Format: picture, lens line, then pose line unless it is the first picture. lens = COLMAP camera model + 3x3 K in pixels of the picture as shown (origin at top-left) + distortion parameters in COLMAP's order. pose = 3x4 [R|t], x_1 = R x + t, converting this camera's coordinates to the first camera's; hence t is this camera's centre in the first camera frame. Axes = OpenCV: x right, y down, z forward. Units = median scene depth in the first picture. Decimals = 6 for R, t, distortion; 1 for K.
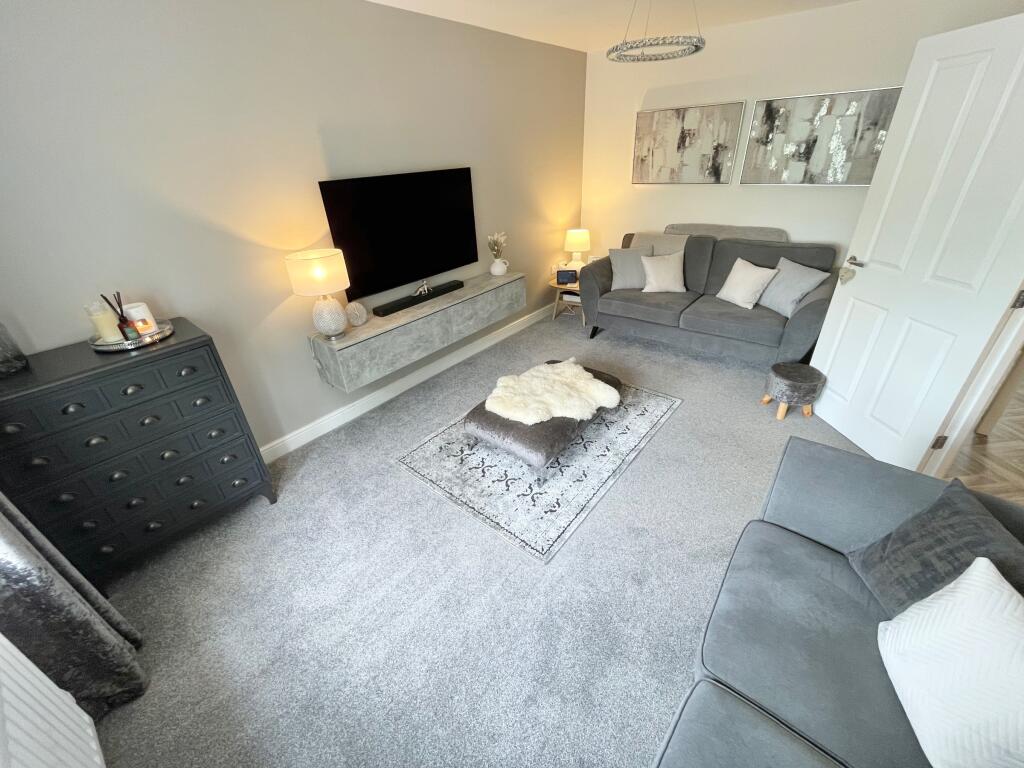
lens RADIAL K [[413.8, 0, 510.1], [0, 413.8, 382.5], [0, 0, 1]] dist [-0.003073, -0.000006]
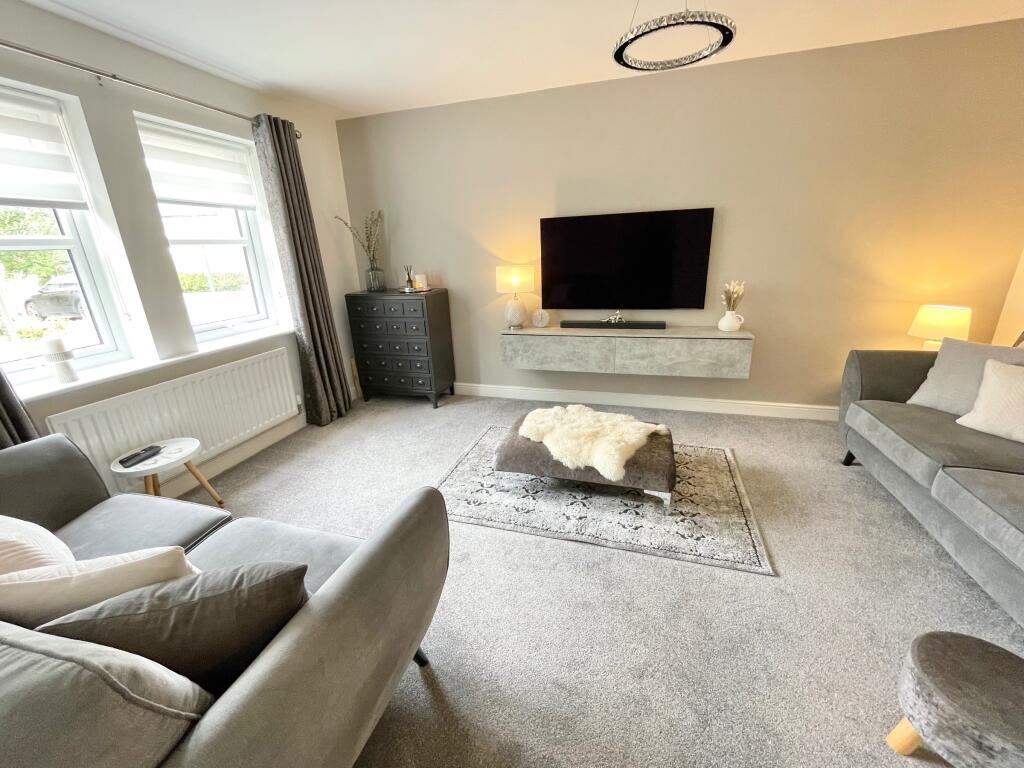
lens RADIAL K [[413.8, 0, 510.1], [0, 413.8, 382.5], [0, 0, 1]] dist [-0.003073, -0.000006]
pose [[0.378718, 0.322521, -0.867498, 0.739592], [-0.434550, 0.889541, 0.141008, -0.123923], [0.817153, 0.323569, 0.477036, 0.363190]]
